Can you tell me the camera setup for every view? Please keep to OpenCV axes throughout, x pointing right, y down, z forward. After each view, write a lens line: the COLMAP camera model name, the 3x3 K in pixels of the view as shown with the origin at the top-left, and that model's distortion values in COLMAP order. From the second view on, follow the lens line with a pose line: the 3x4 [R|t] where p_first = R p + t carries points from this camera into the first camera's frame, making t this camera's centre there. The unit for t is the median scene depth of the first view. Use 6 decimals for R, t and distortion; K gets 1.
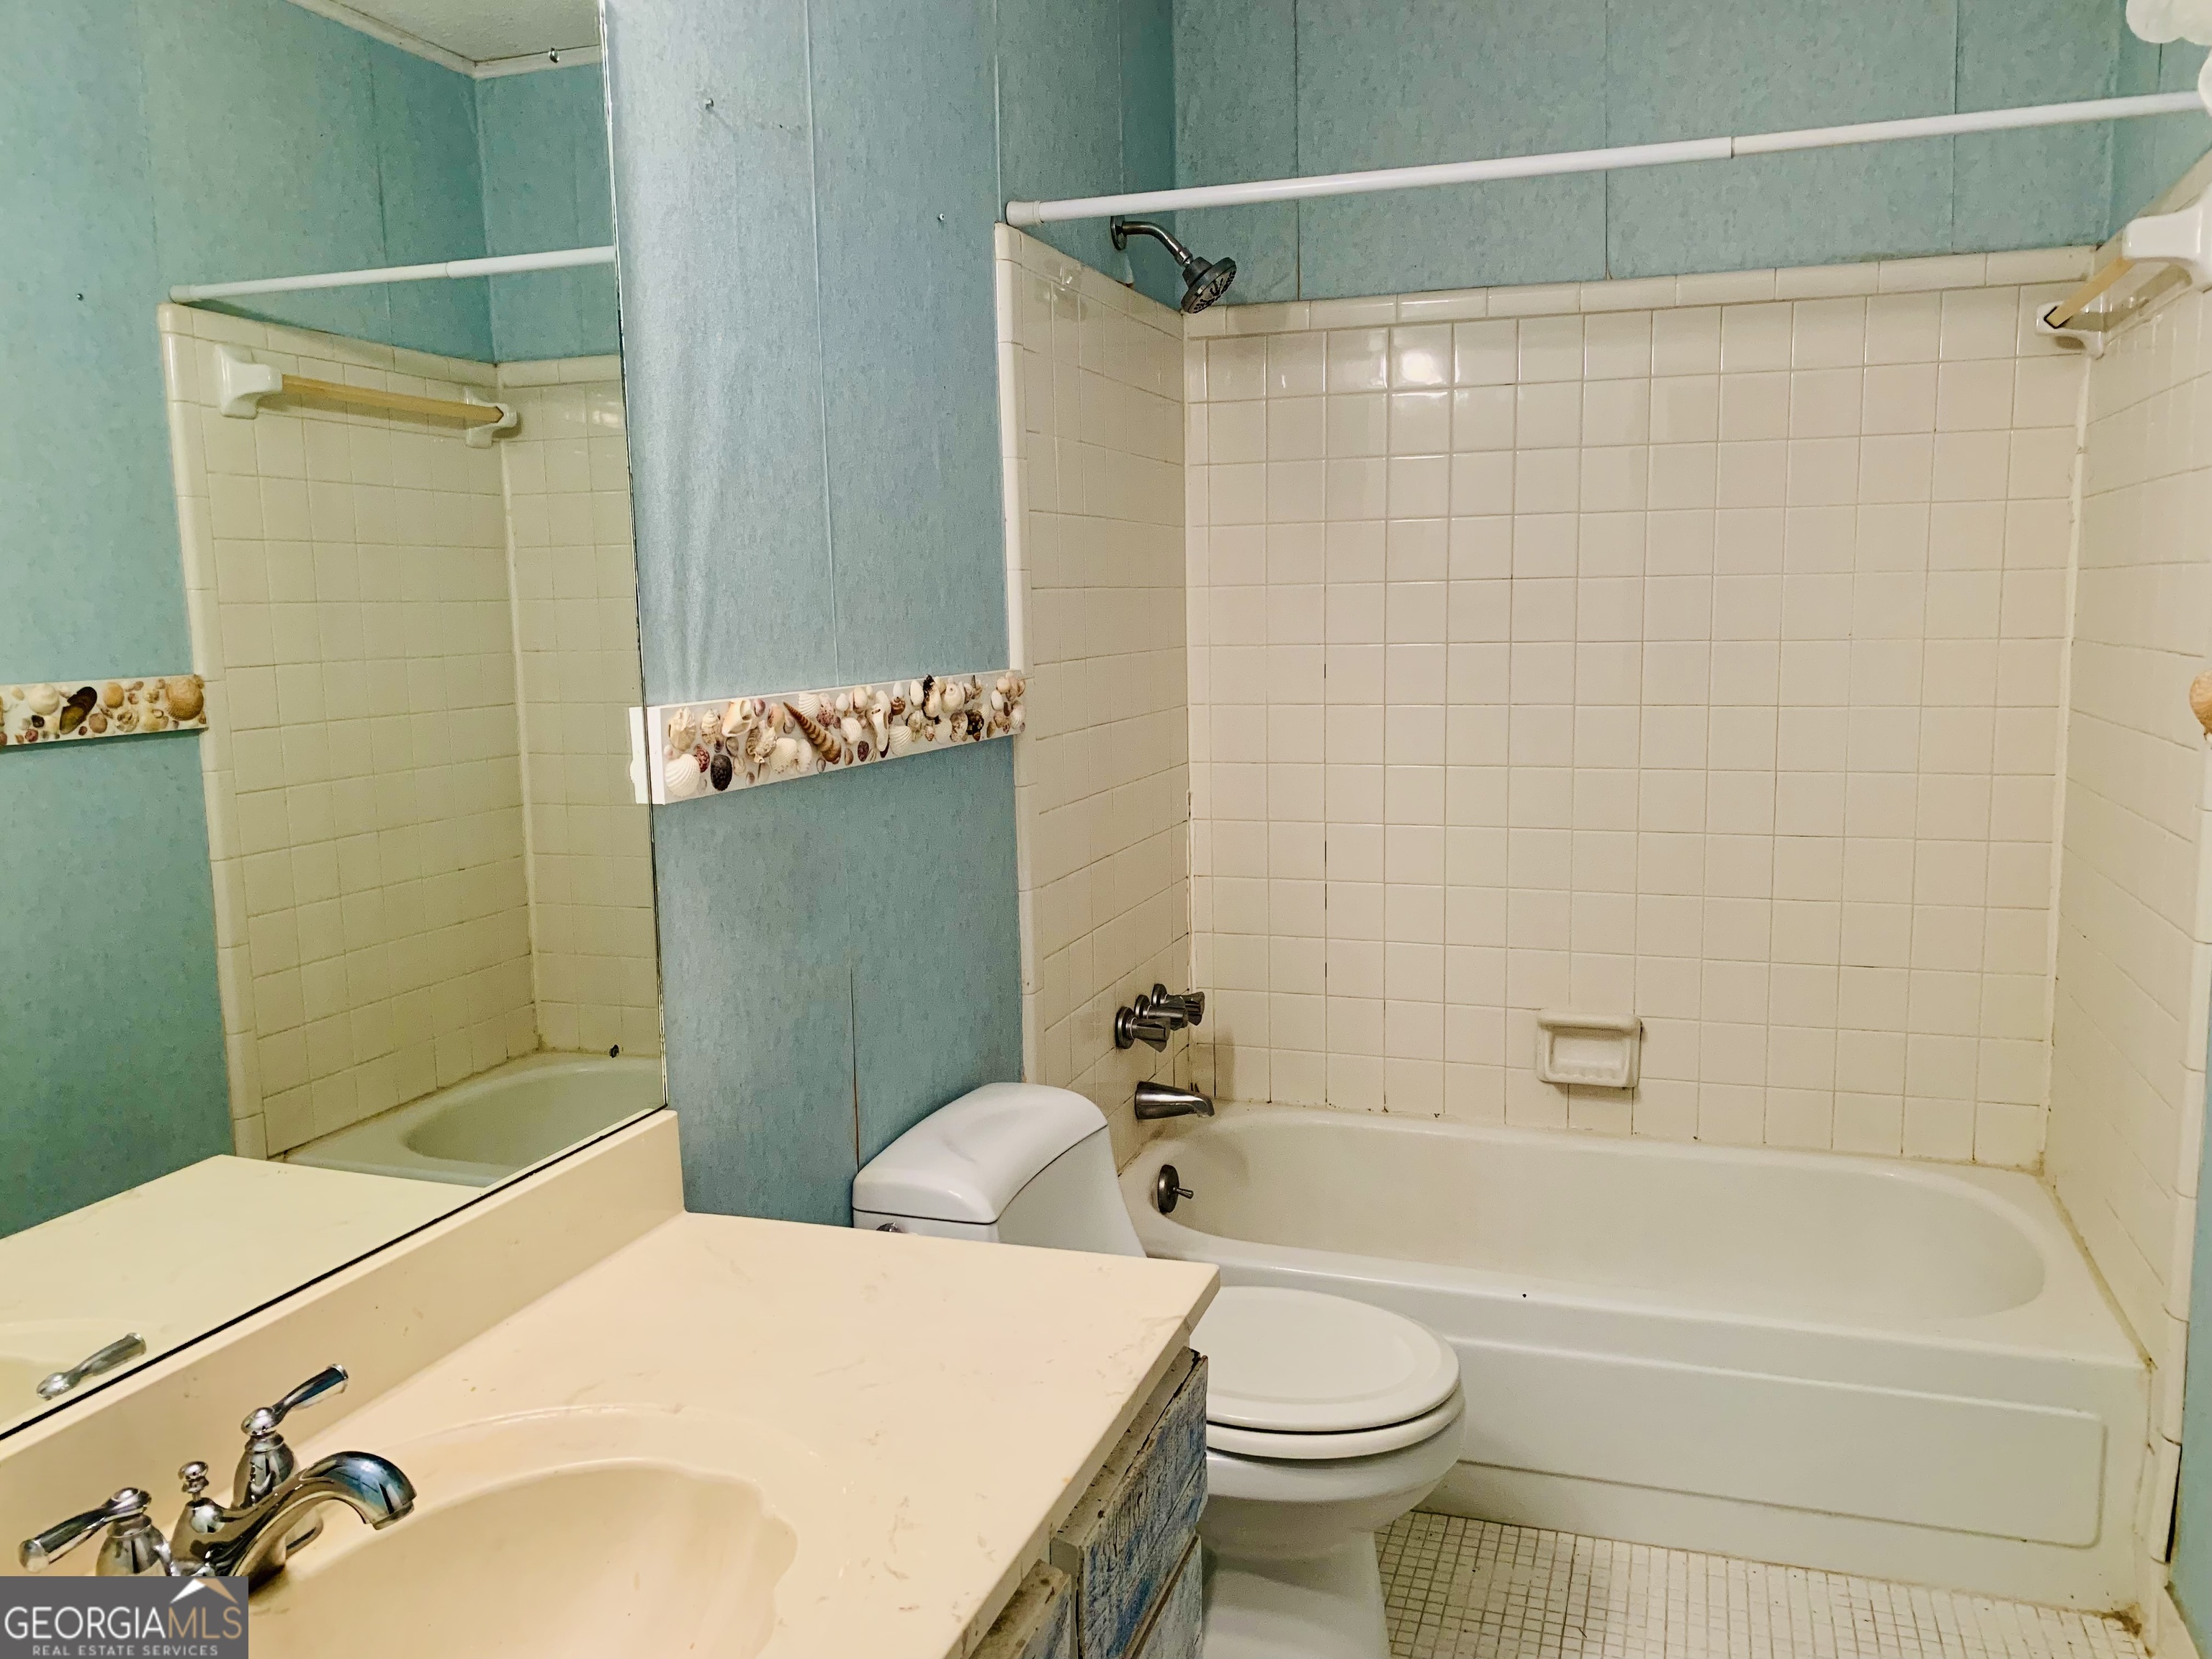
lens RADIAL K [[1707.6, 0, 1110.6], [0, 1707.6, 832.5], [0, 0, 1]] dist [0.039393, -0.041359]
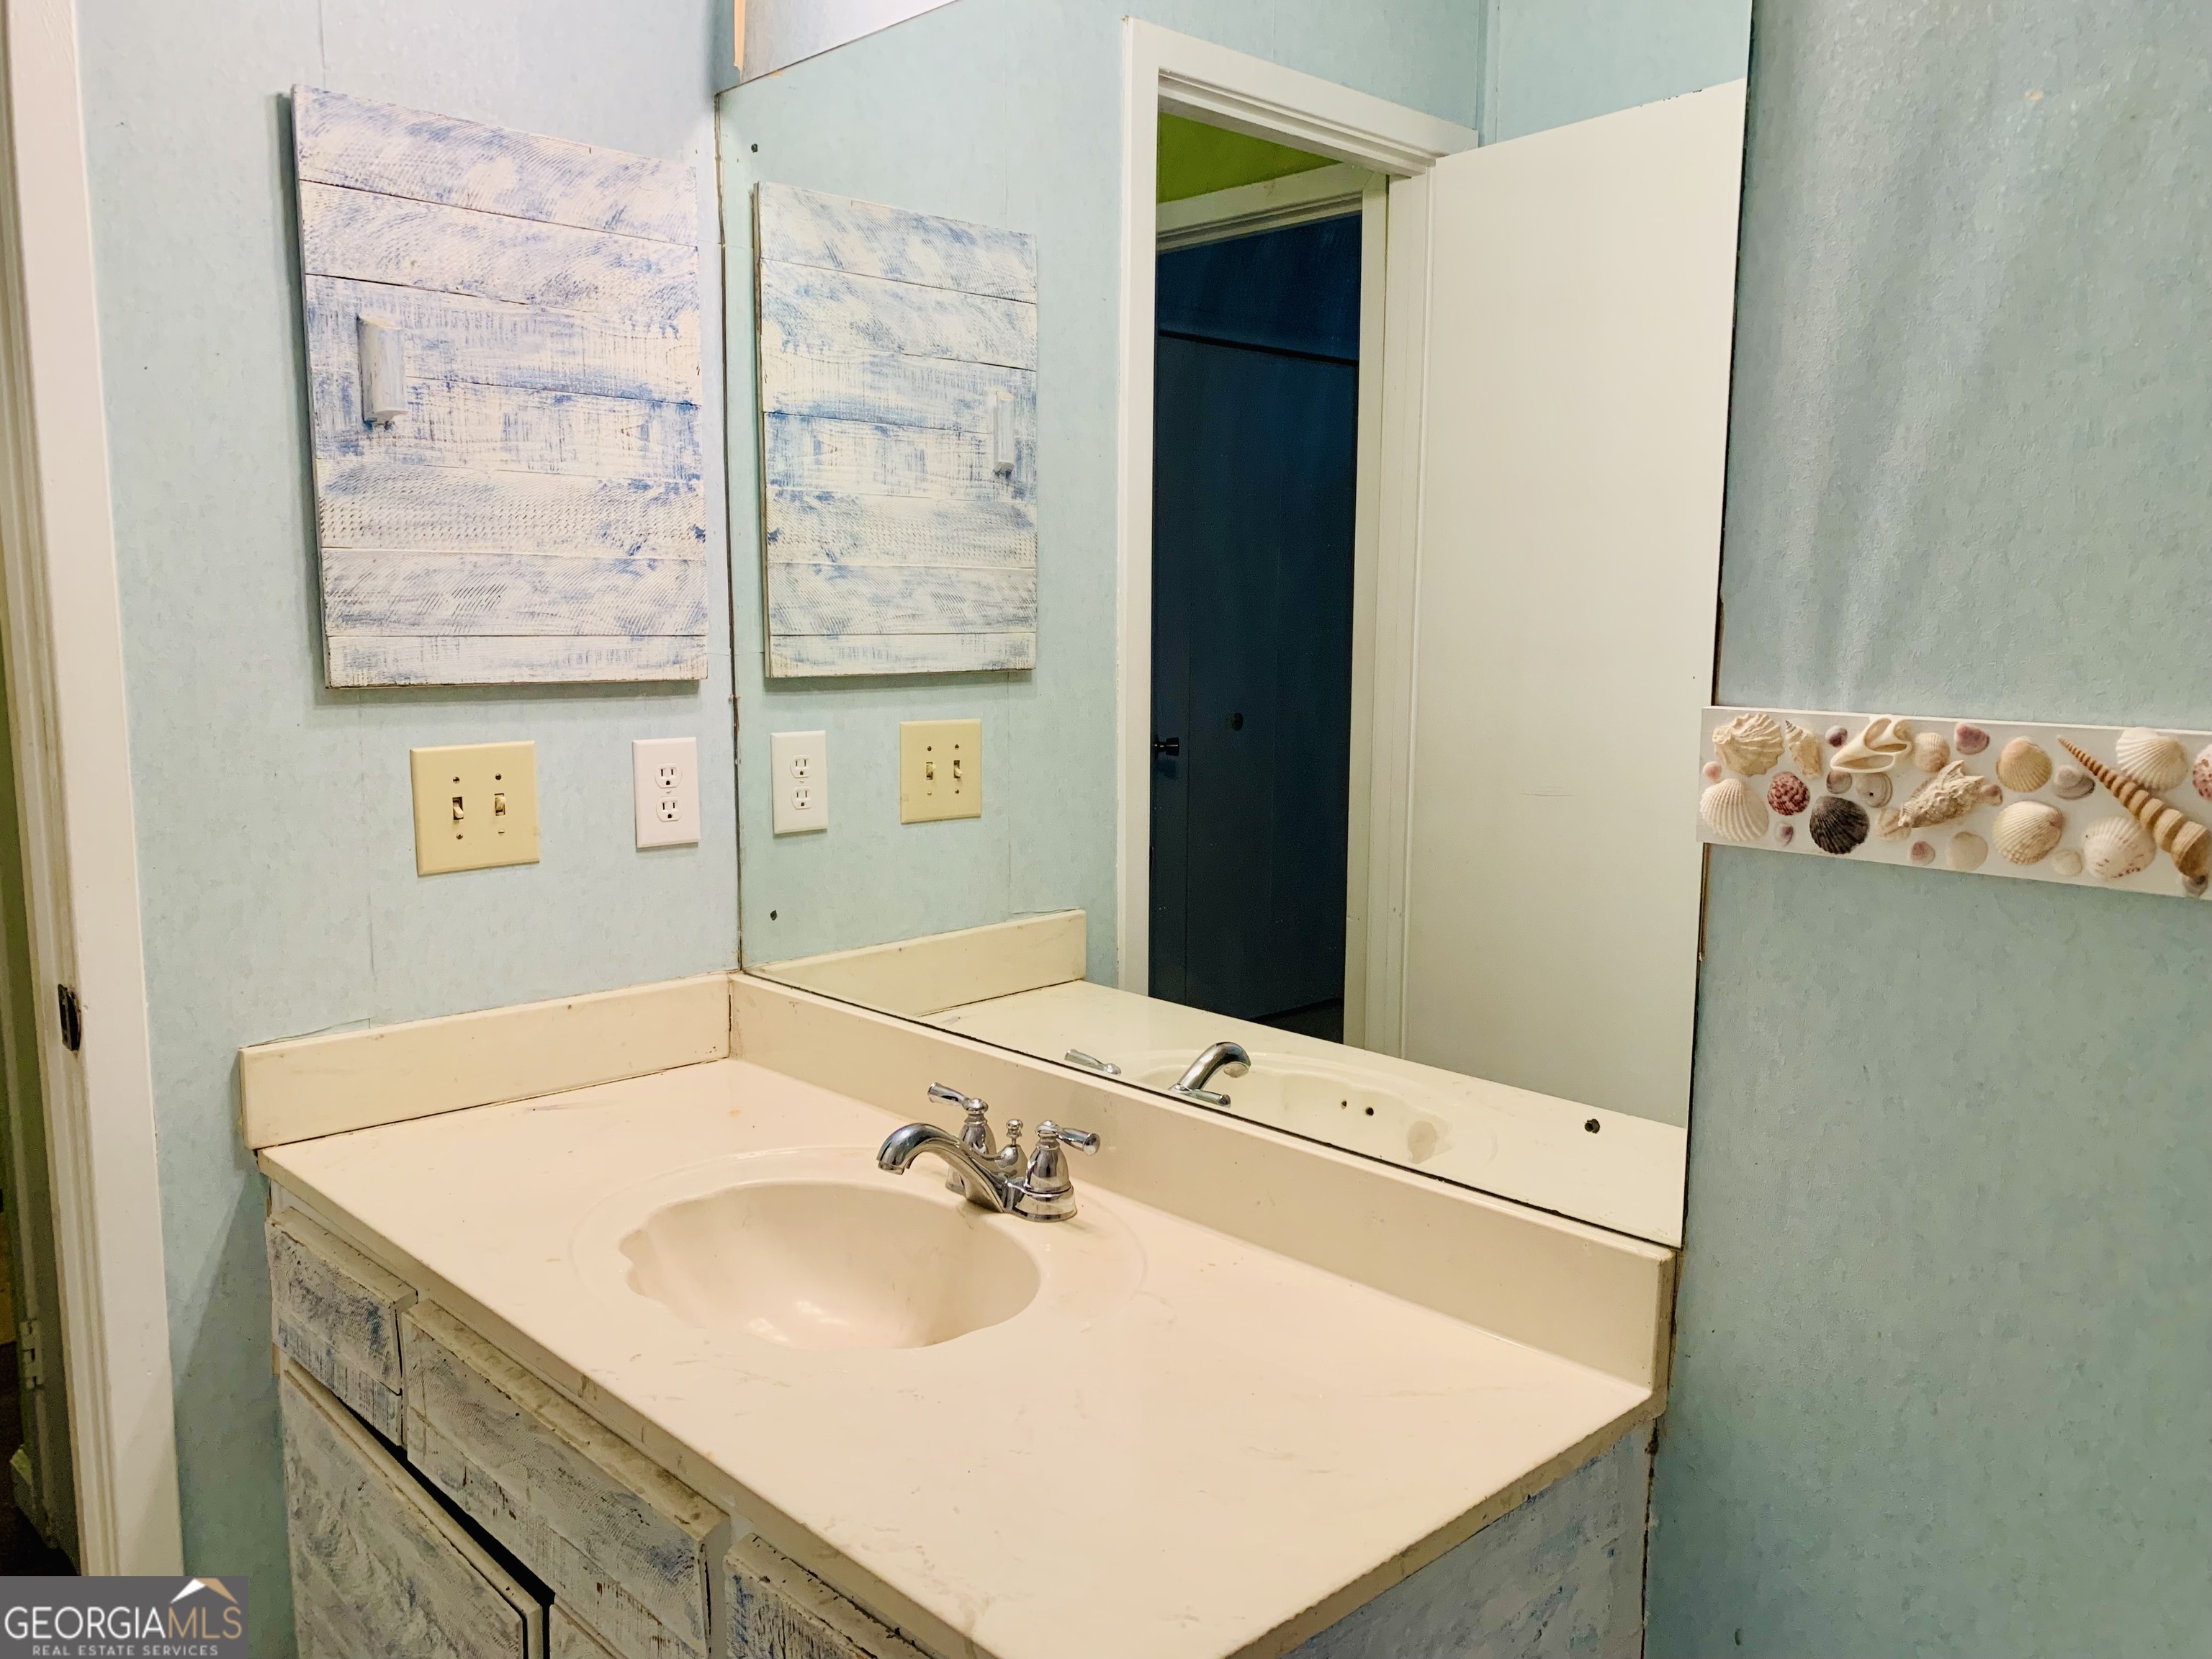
lens RADIAL K [[1707.6, 0, 1110.7], [0, 1707.6, 828.0], [0, 0, 1]] dist [0.039393, -0.041359]
pose [[-0.455540, 0.135148, -0.879897, 0.453591], [-0.116188, 0.970928, 0.209282, -0.135012], [0.882601, 0.197570, -0.426594, 1.022950]]
